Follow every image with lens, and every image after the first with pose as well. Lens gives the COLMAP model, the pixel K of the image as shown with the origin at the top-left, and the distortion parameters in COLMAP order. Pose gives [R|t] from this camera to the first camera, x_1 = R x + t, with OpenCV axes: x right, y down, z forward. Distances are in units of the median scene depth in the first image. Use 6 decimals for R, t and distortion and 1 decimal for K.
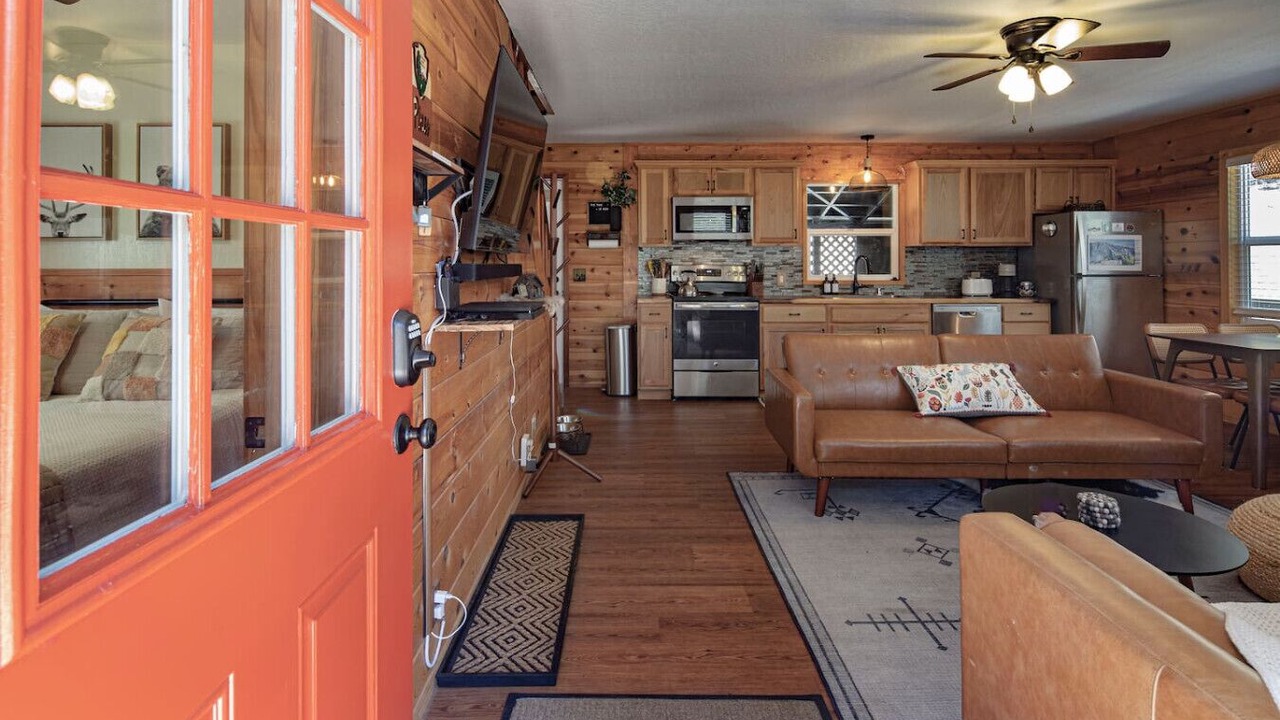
lens RADIAL K [[619.6, 0, 632.6], [0, 619.6, 253.6], [0, 0, 1]] dist [0.005766, -0.004636]
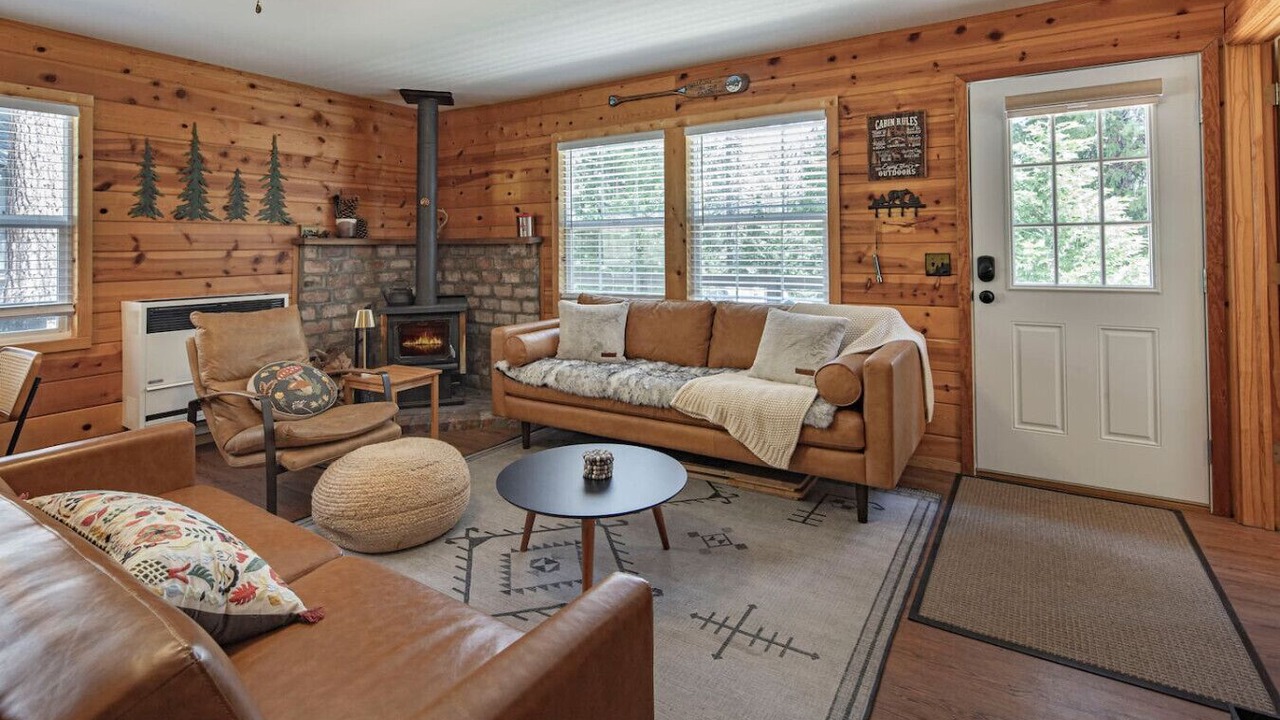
lens RADIAL K [[619.6, 0, 631.8], [0, 619.6, 237.2], [0, 0, 1]] dist [0.005766, -0.004636]
pose [[-0.844810, 0.020150, 0.534687, 0.035771], [0.005252, 0.999555, -0.029371, 0.014615], [-0.535041, -0.022005, -0.844540, 0.736888]]
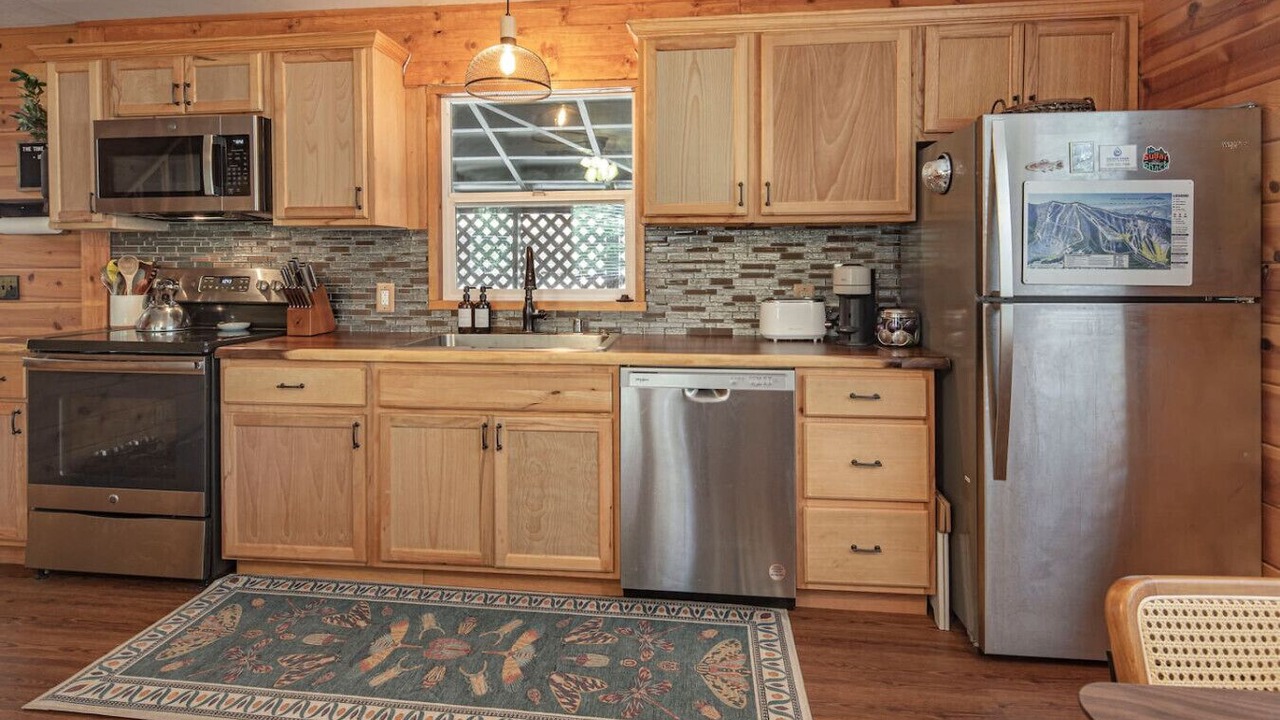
lens RADIAL K [[619.6, 0, 634.5], [0, 619.6, 268.5], [0, 0, 1]] dist [0.005766, -0.004636]
pose [[0.994087, 0.000404, -0.108586, 0.550988], [0.001802, 0.999794, 0.020218, 0.011018], [0.108572, -0.020294, 0.993881, 0.626754]]
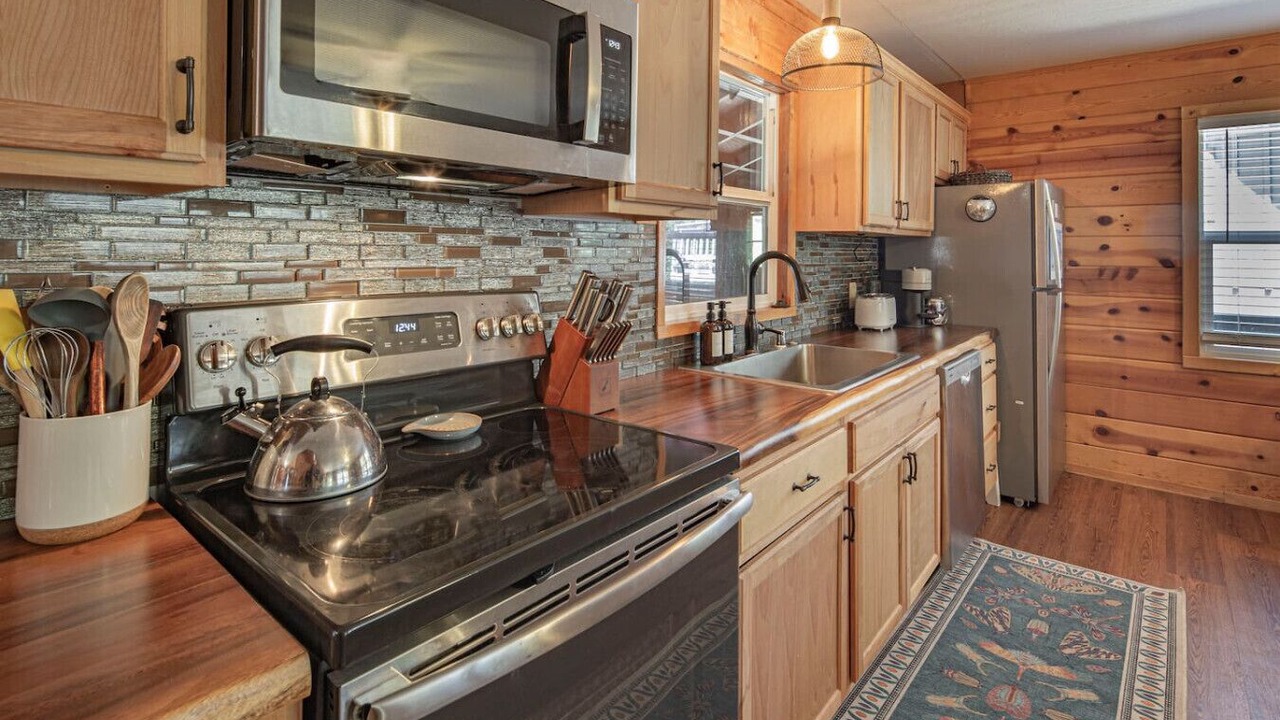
lens RADIAL K [[619.6, 0, 631.2], [0, 619.6, 240.8], [0, 0, 1]] dist [0.005766, -0.004636]
pose [[0.651466, 0.015592, 0.758518, 0.016842], [-0.017495, 0.999832, -0.005527, -0.000151], [-0.758477, -0.009670, 0.651629, 0.909505]]
